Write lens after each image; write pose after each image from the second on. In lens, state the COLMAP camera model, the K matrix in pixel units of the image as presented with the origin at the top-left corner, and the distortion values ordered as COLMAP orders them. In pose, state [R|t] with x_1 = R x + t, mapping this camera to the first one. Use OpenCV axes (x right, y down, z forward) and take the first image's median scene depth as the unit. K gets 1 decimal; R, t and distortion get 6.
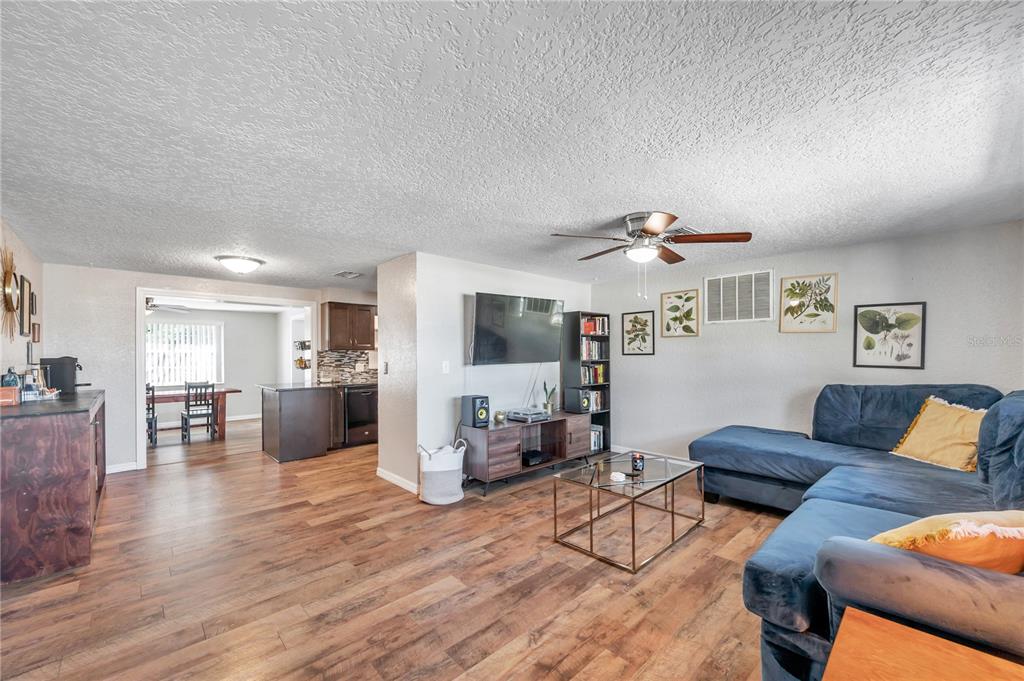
lens RADIAL K [[408.1, 0, 512.8], [0, 408.1, 349.4], [0, 0, 1]] dist [-0.001537, -0.000503]
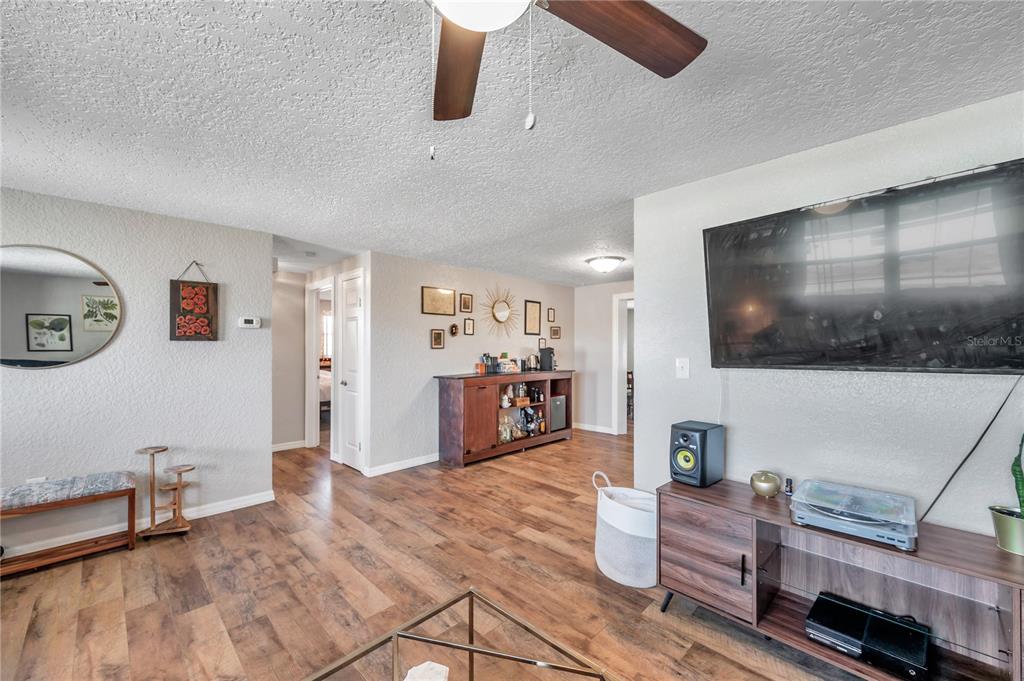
lens RADIAL K [[408.1, 0, 511.2], [0, 408.1, 342.4], [0, 0, 1]] dist [-0.001537, -0.000503]
pose [[0.032535, -0.005267, -0.999457, 0.602149], [0.012140, 0.999914, -0.004874, 0.008002], [0.999397, -0.011975, 0.032597, 1.023365]]
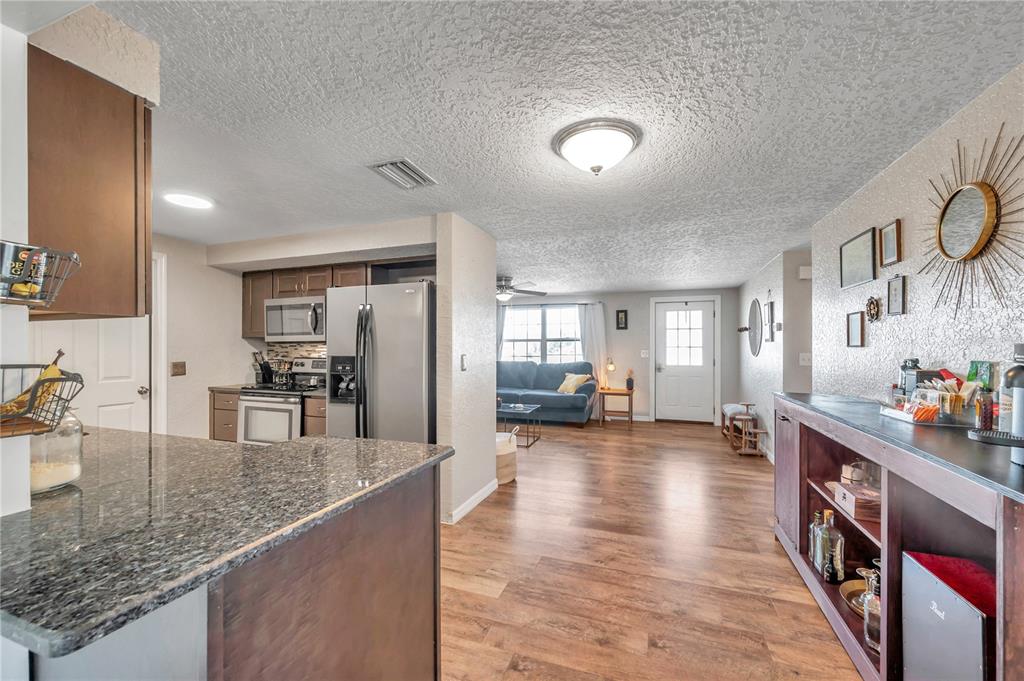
lens RADIAL K [[408.1, 0, 515.2], [0, 408.1, 345.2], [0, 0, 1]] dist [-0.001537, -0.000503]
pose [[-0.448125, 0.013099, 0.893875, -1.511628], [-0.005016, 0.999840, -0.017167, 0.032318], [-0.893957, -0.012177, -0.447987, 1.863574]]
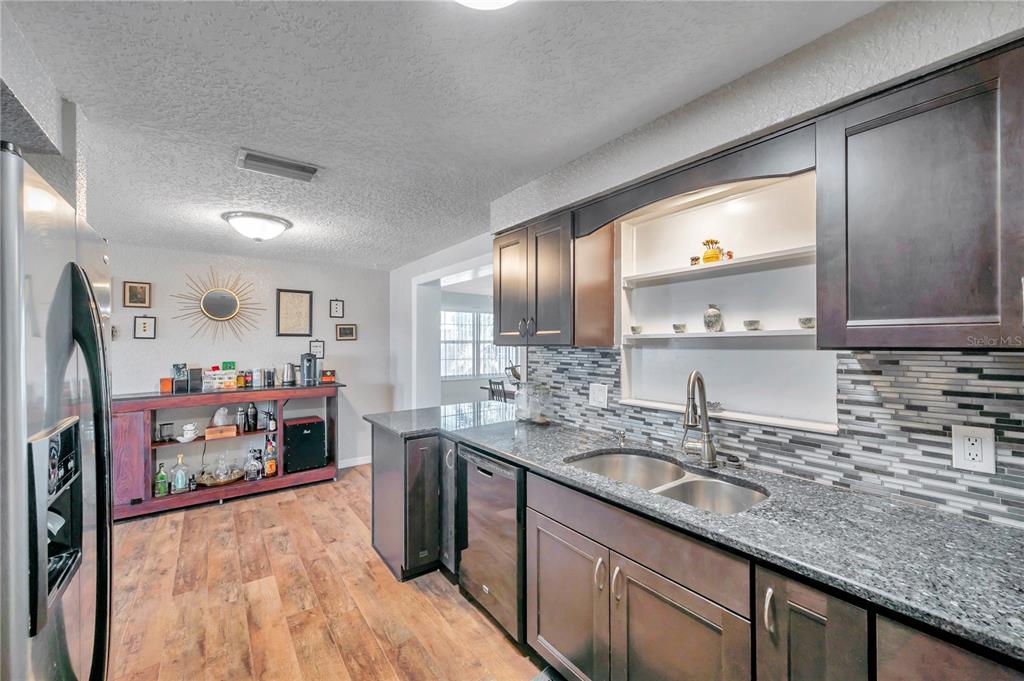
lens RADIAL K [[408.1, 0, 515.8], [0, 408.1, 339.1], [0, 0, 1]] dist [-0.001537, -0.000503]
pose [[-0.113846, 0.005668, -0.993482, -0.034496], [0.016379, 0.999859, 0.003827, -0.020278], [0.993363, -0.015836, -0.113923, 2.174425]]
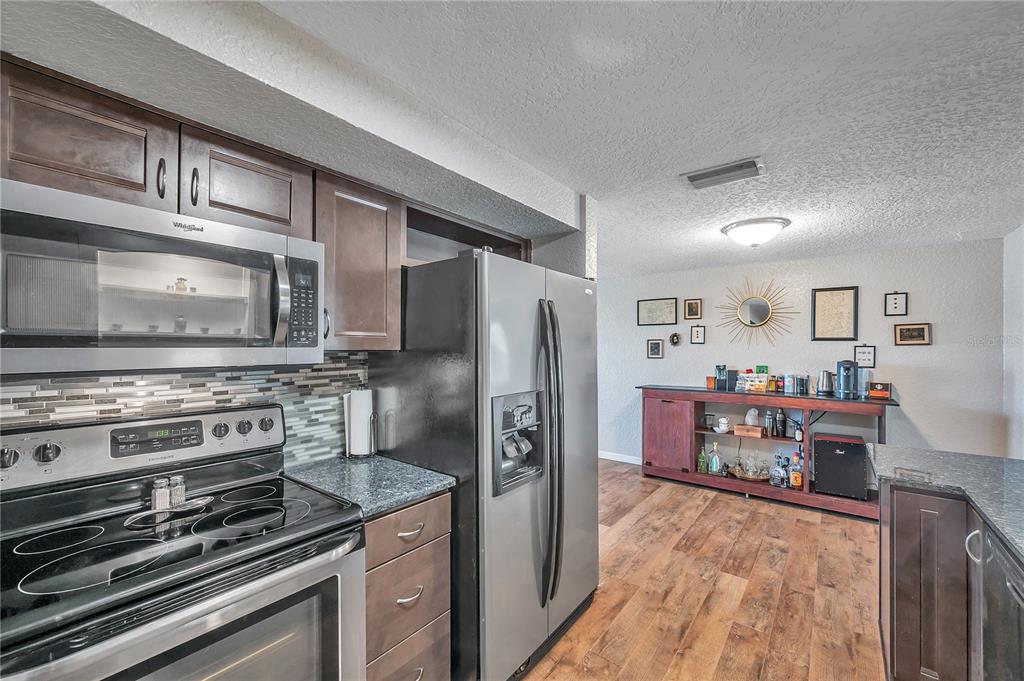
lens RADIAL K [[408.1, 0, 510.7], [0, 408.1, 346.1], [0, 0, 1]] dist [-0.001537, -0.000503]
pose [[-0.990013, 0.007318, -0.140786, -0.215945], [0.009016, 0.999894, -0.011430, -0.015073], [0.140687, -0.012585, -0.989974, 2.348418]]
